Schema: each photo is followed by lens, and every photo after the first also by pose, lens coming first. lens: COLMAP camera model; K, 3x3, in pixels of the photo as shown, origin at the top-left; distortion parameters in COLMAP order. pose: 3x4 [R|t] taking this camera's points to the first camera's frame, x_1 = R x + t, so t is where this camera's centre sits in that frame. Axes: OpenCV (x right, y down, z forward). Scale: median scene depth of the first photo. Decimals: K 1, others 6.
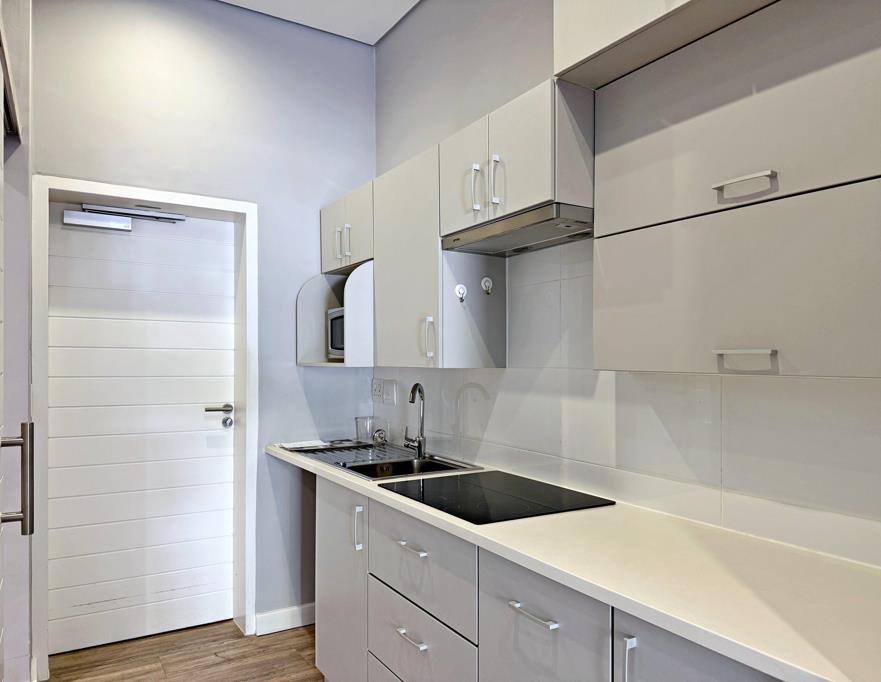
lens RADIAL K [[594.7, 0, 441.3], [0, 594.7, 360.6], [0, 0, 1]] dist [0.056030, -0.101745]
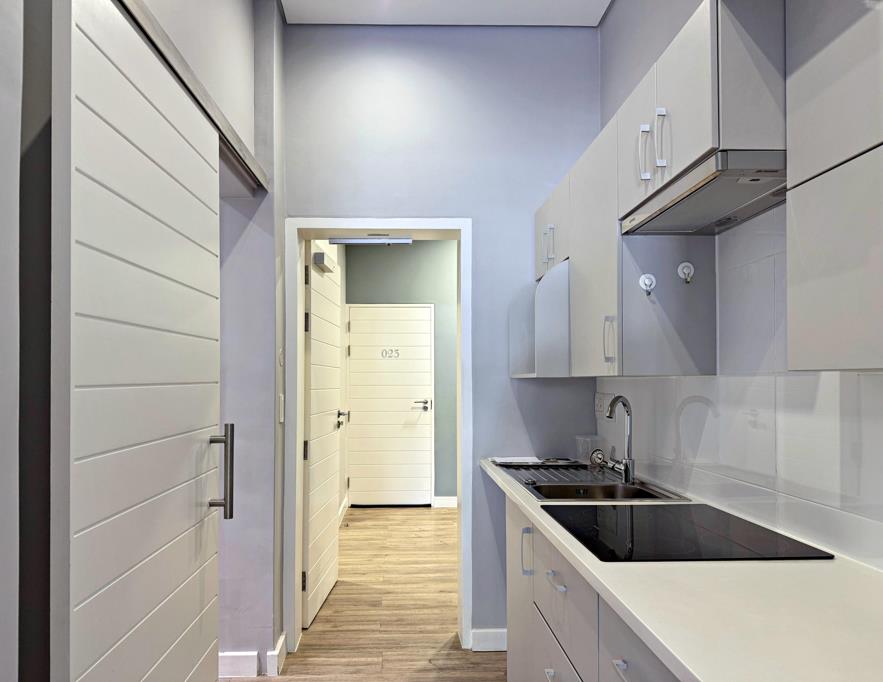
lens RADIAL K [[606.6, 0, 437.9], [0, 606.6, 375.1], [0, 0, 1]] dist [0.085706, -0.186666]
pose [[0.863461, -0.015165, -0.504187, 0.189036], [0.008736, 0.999848, -0.015112, 0.020566], [0.504339, 0.008644, 0.863462, 0.109234]]
